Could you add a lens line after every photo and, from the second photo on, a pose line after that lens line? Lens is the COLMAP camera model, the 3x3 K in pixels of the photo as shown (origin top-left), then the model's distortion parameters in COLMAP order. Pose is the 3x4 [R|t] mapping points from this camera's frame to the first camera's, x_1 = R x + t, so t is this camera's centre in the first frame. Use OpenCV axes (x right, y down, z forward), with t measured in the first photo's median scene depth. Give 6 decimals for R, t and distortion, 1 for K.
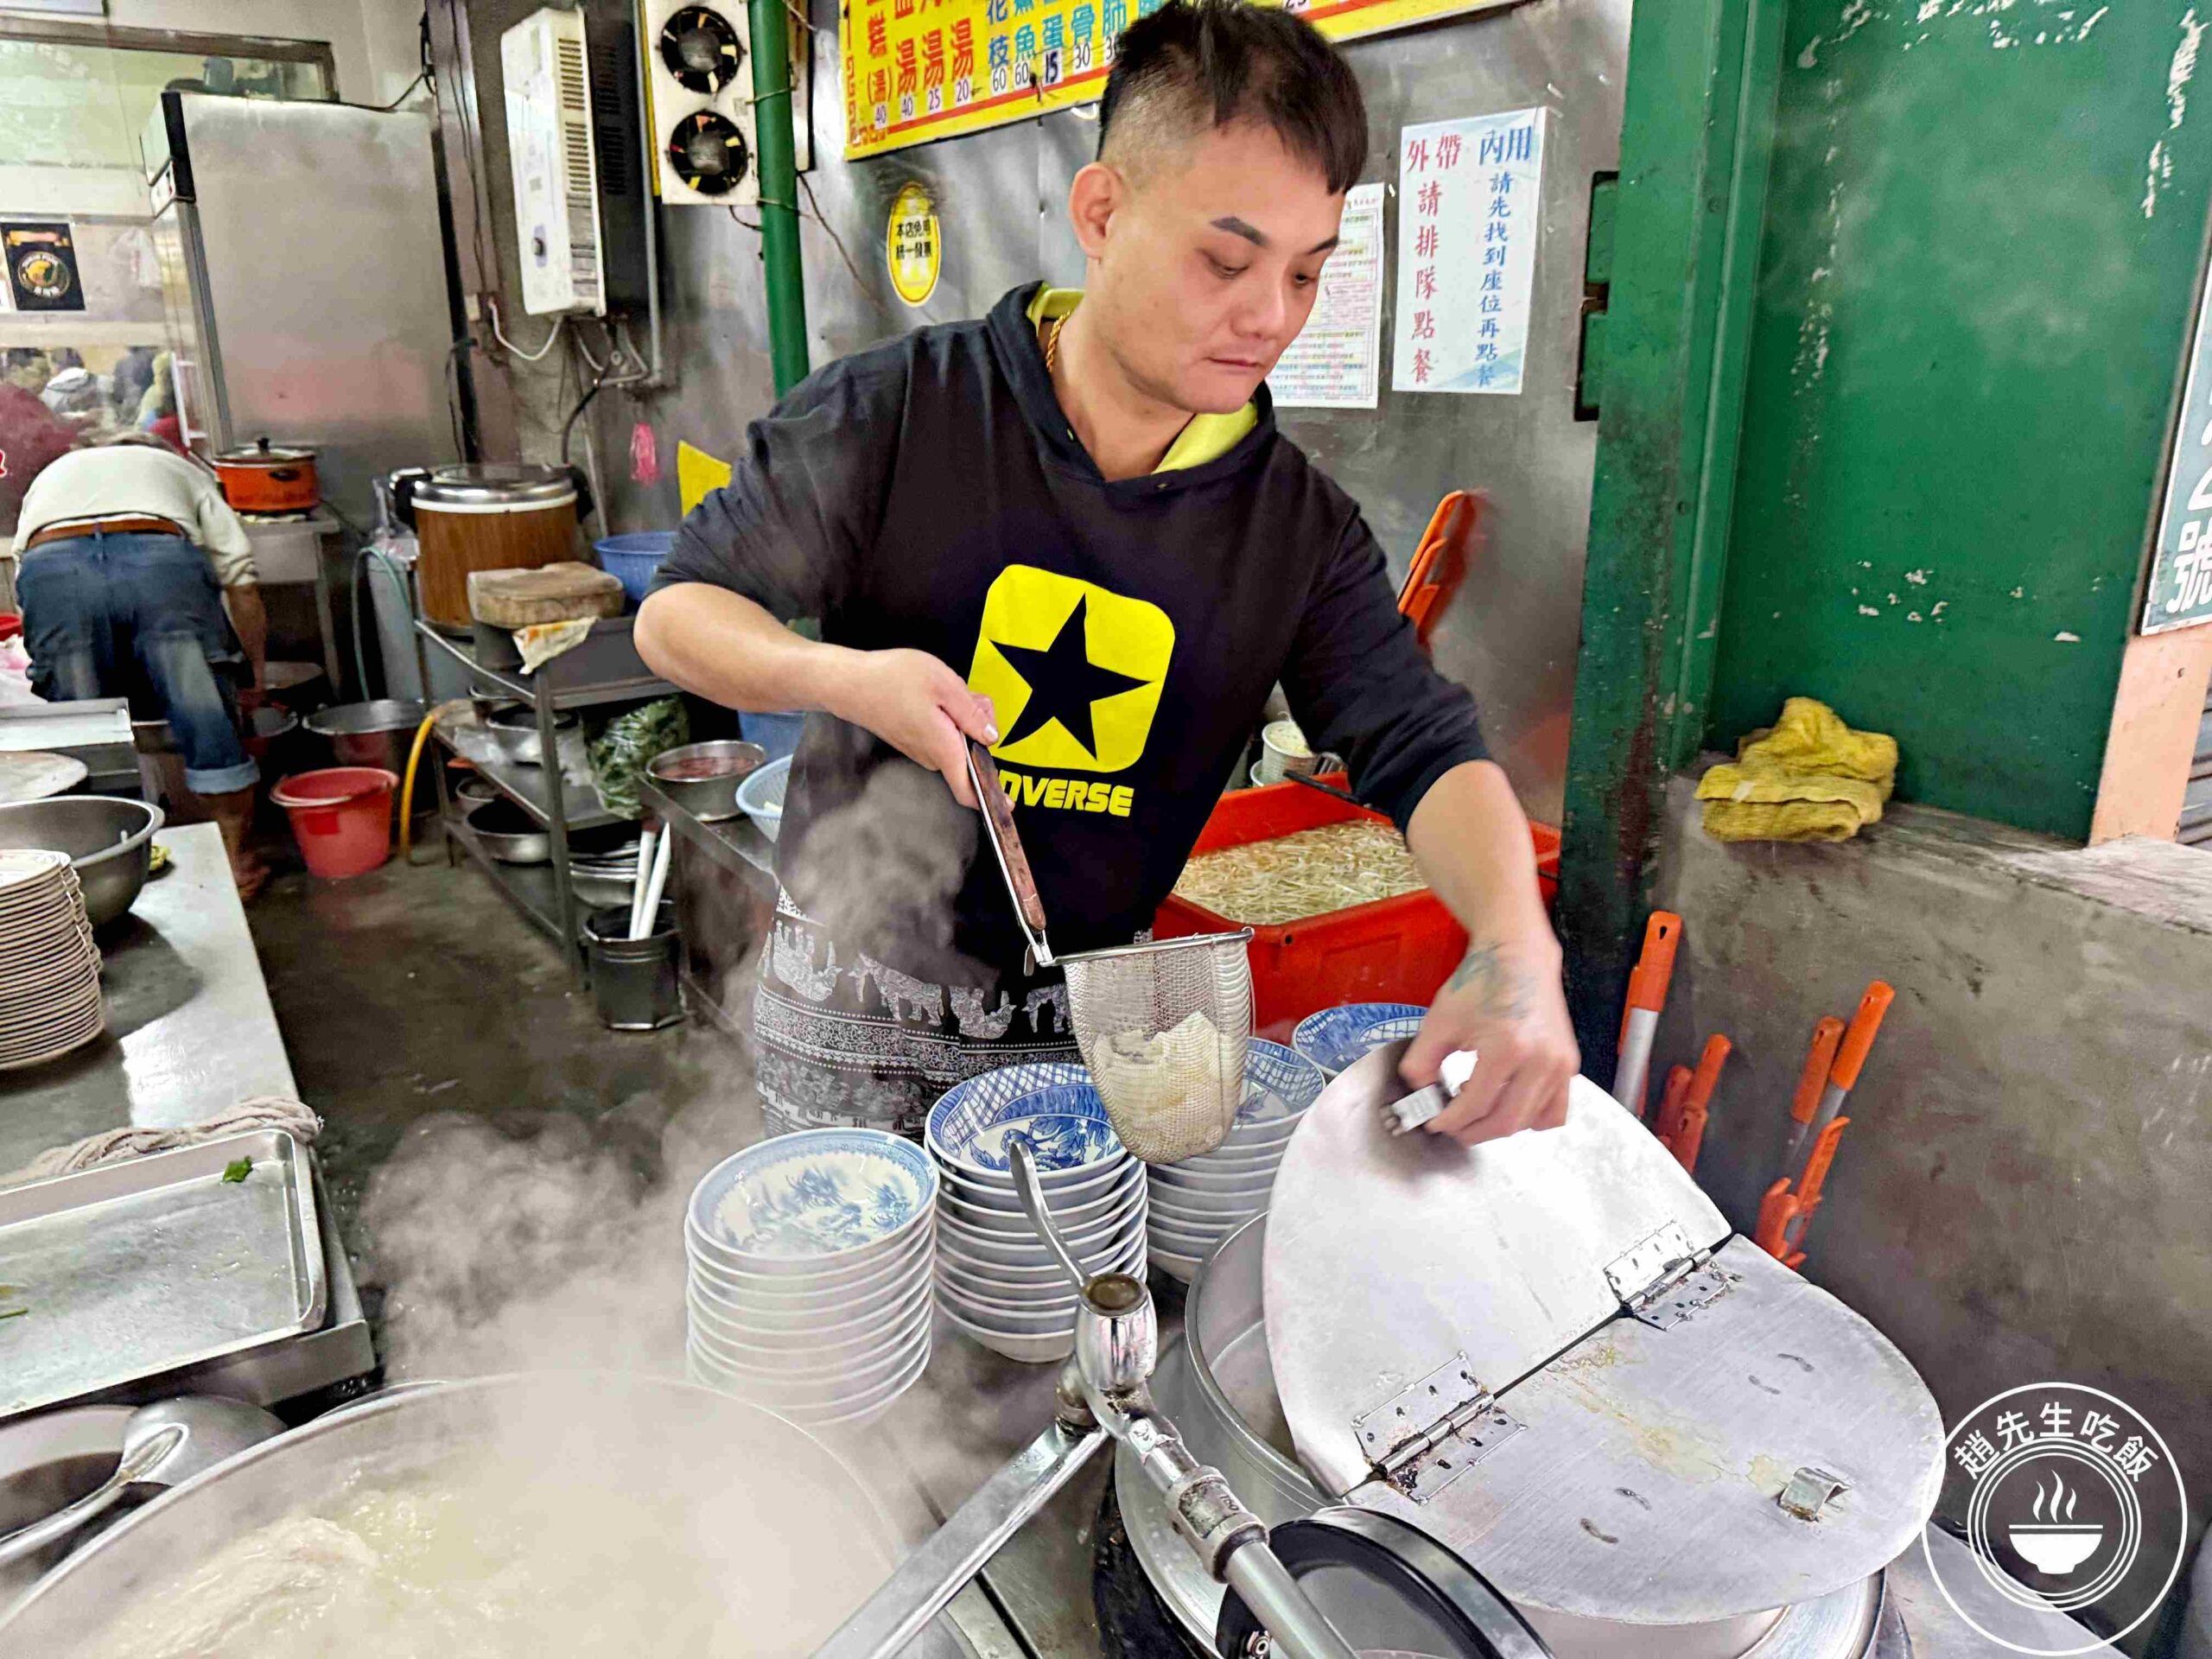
lens RADIAL K [[1570.2, 0, 1112.8], [0, 1570.2, 843.9], [0, 0, 1]] dist [0.020817, -0.028360]
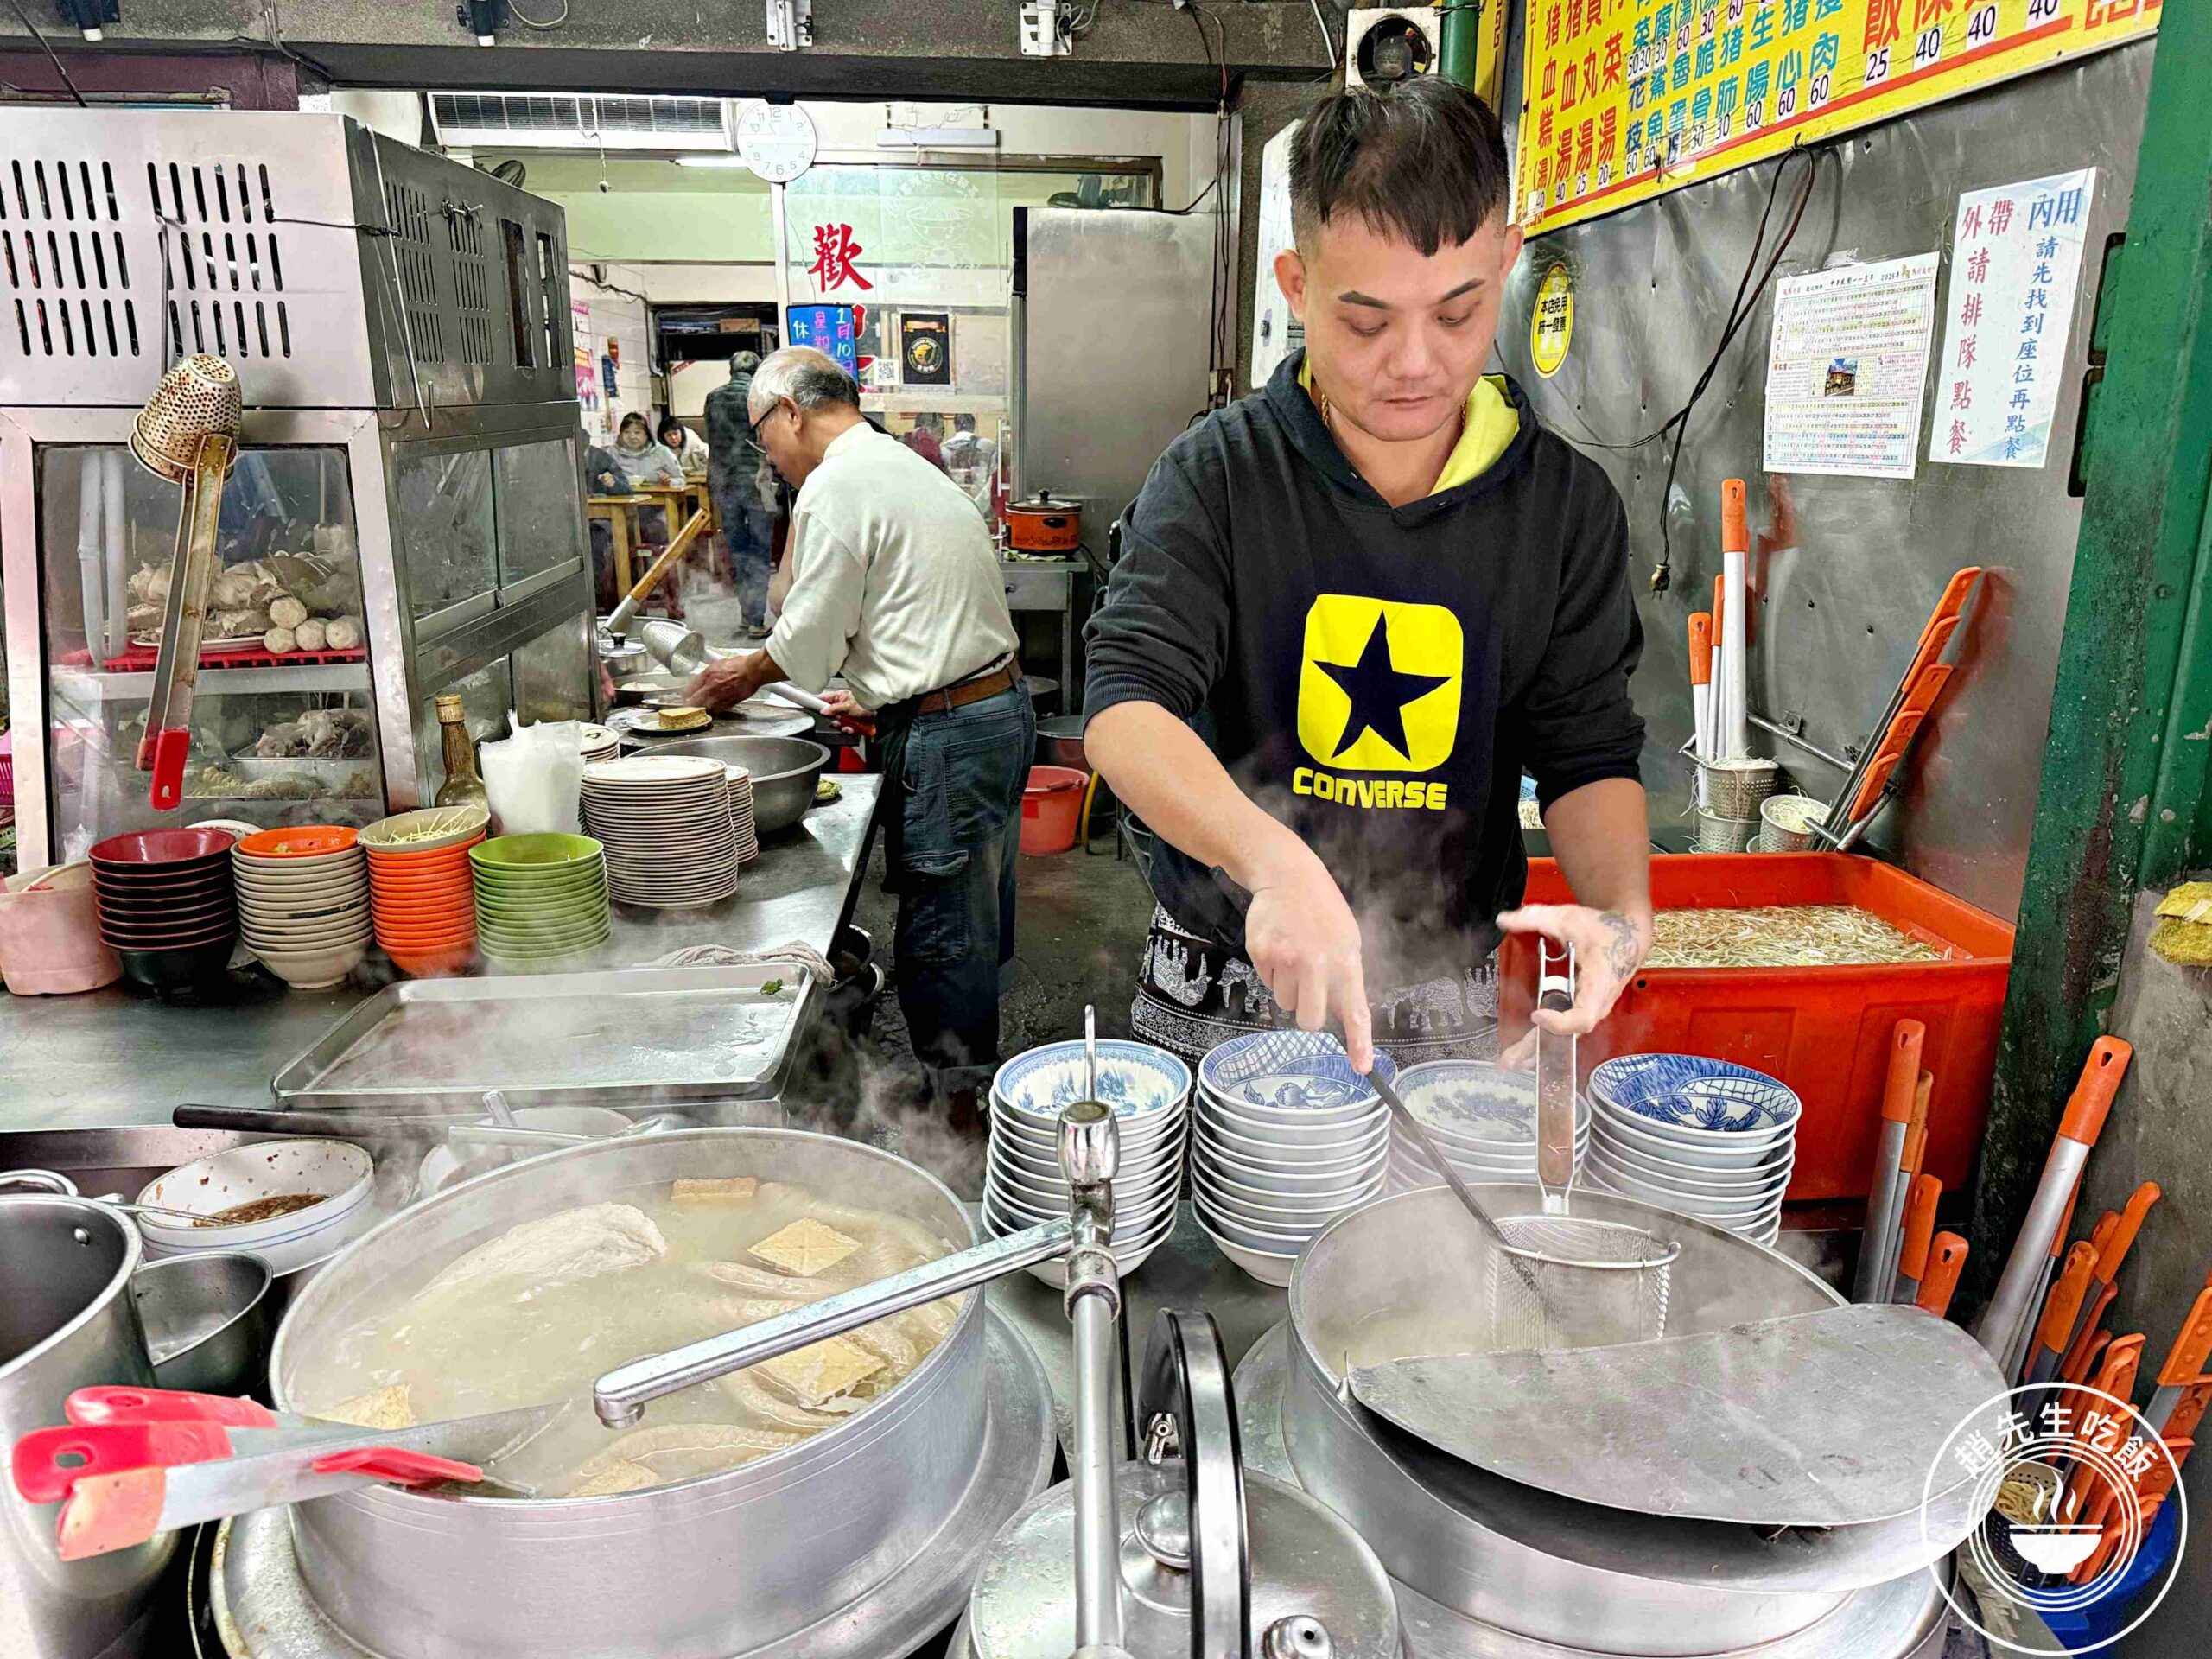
lens RADIAL K [[1570.2, 0, 1112.8], [0, 1570.2, 843.9], [0, 0, 1]] dist [0.020817, -0.028360]
pose [[0.881687, 0.133774, -0.452474, 0.158731], [-0.153276, 0.988162, -0.006523, 0.018377], [0.446245, 0.075105, 0.891754, -0.046941]]
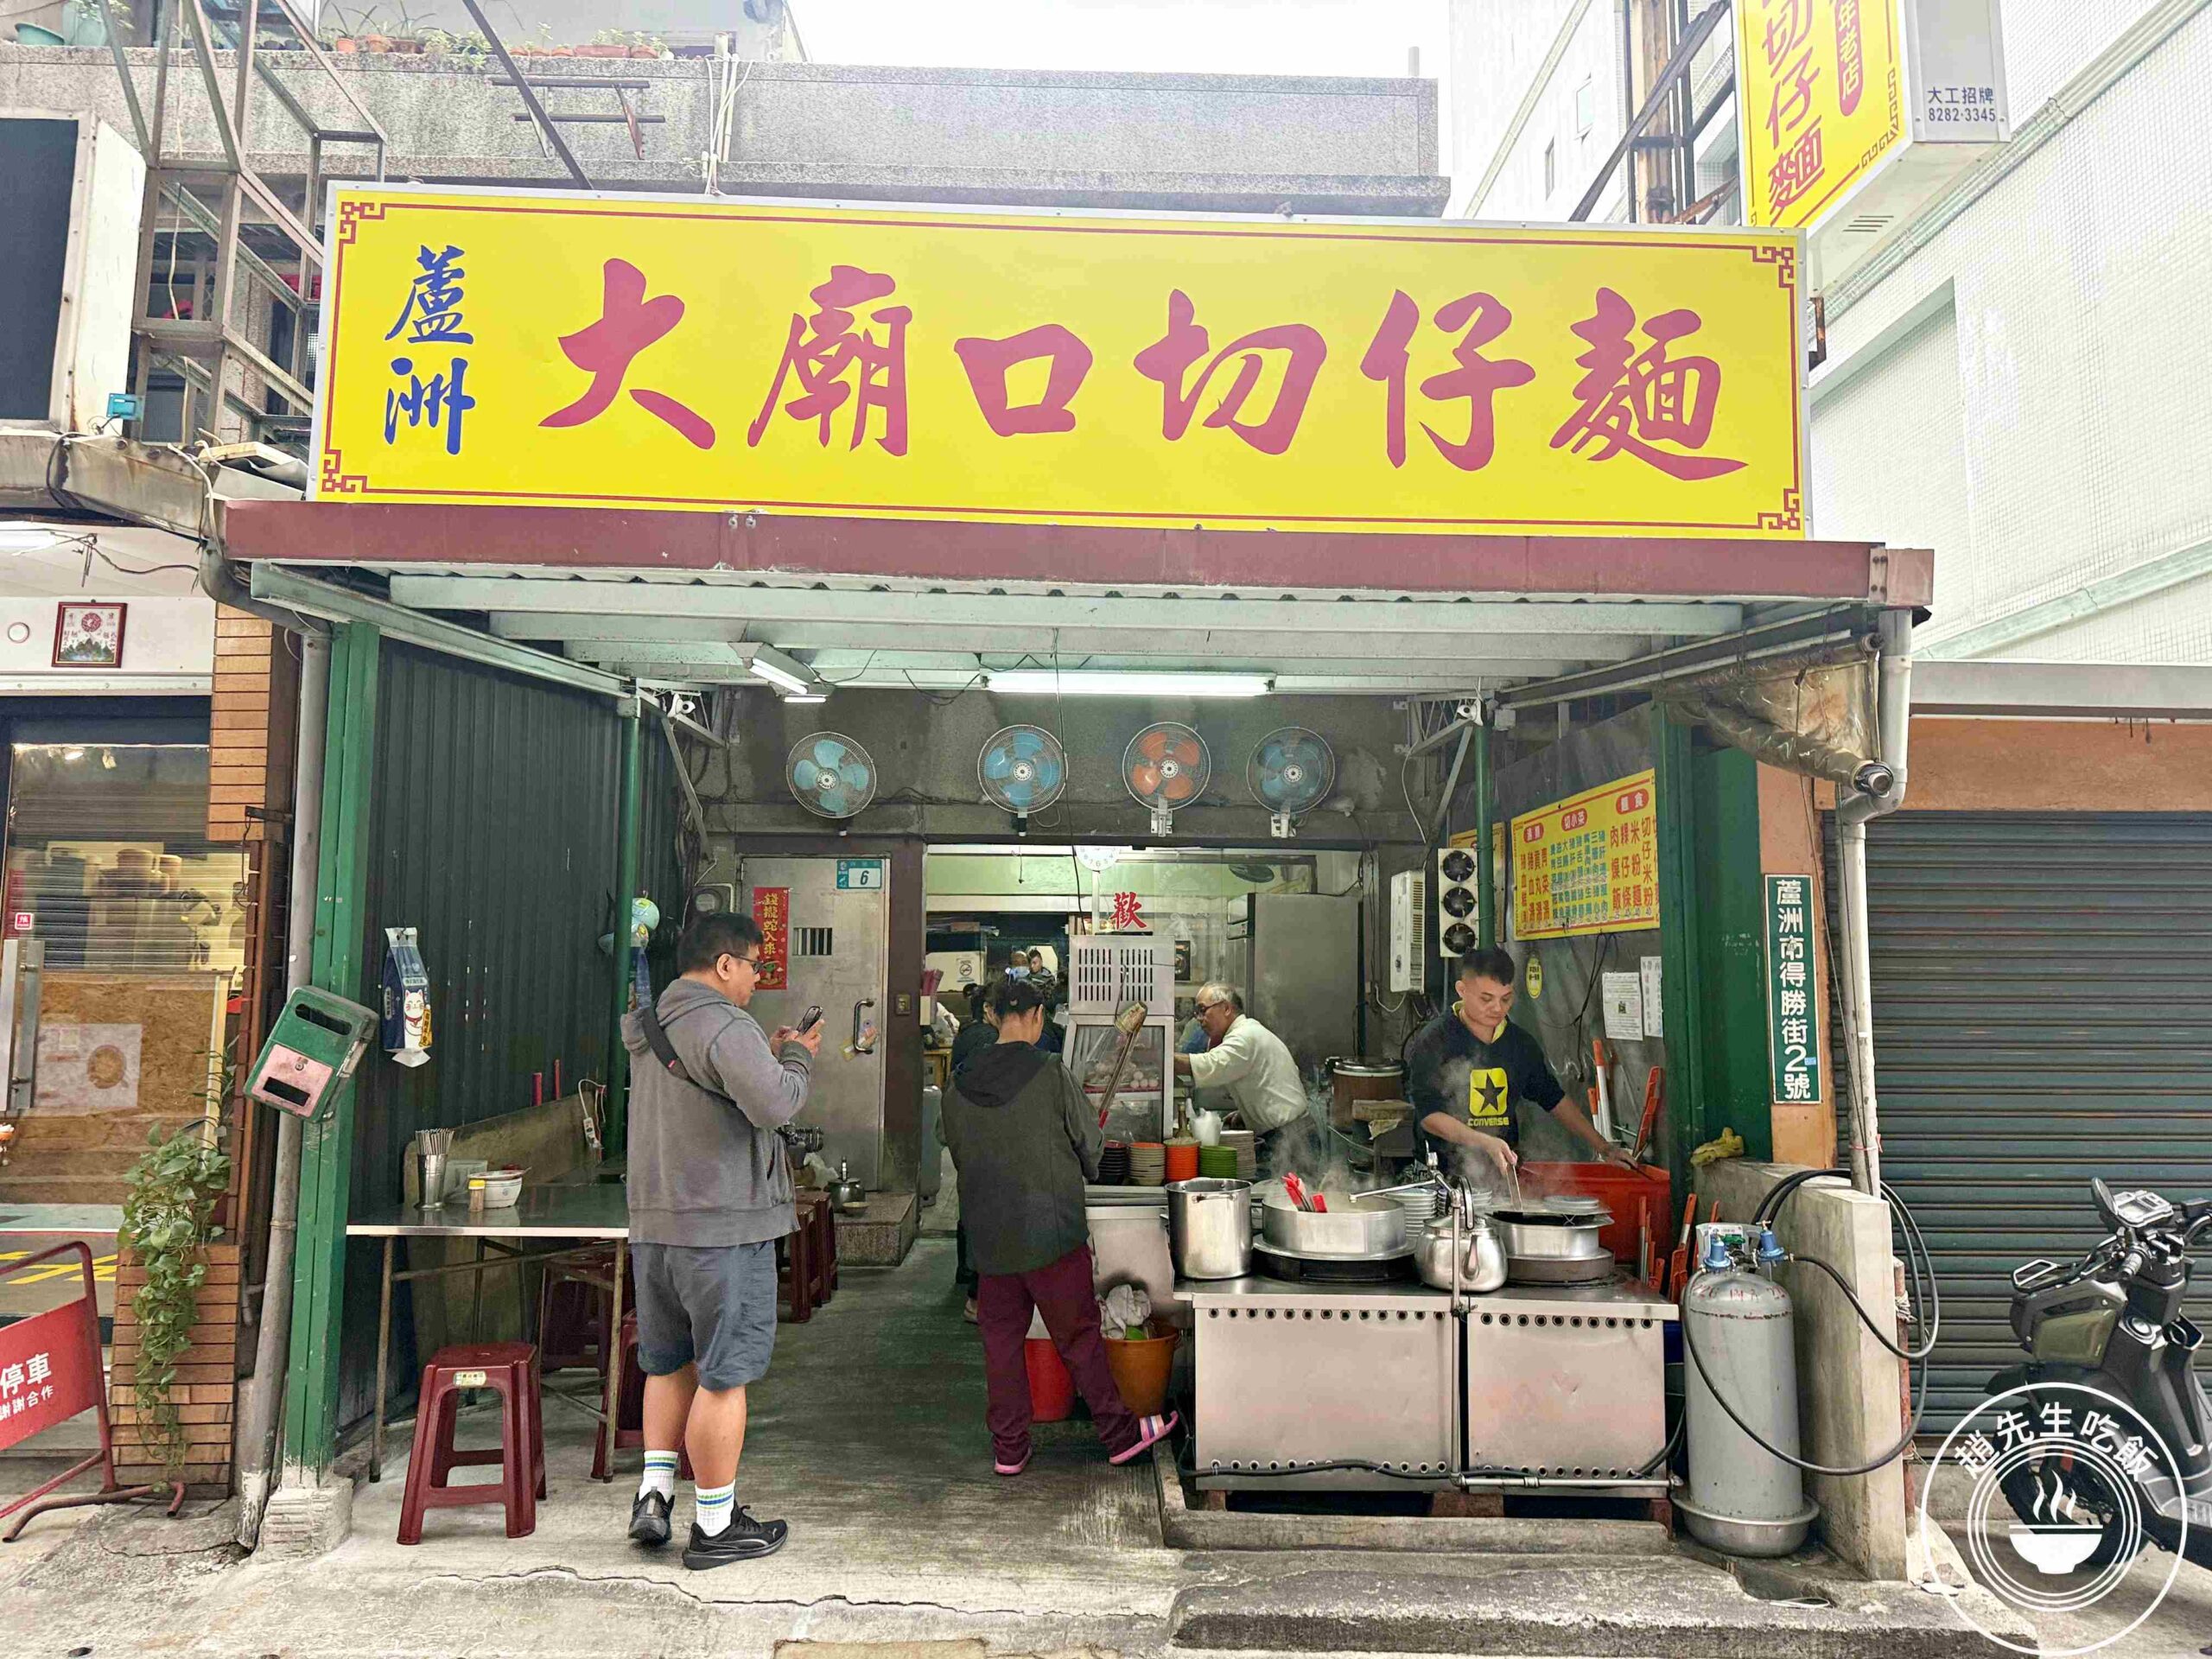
lens RADIAL K [[1535.8, 0, 1104.5], [0, 1535.8, 782.1], [0, 0, 1]] dist [0.074849, -0.136472]
pose [[0.857312, -0.052490, -0.512115, 0.658898], [-0.169961, 0.910149, -0.377812, 0.453691], [0.485932, 0.410942, 0.771360, -1.593732]]
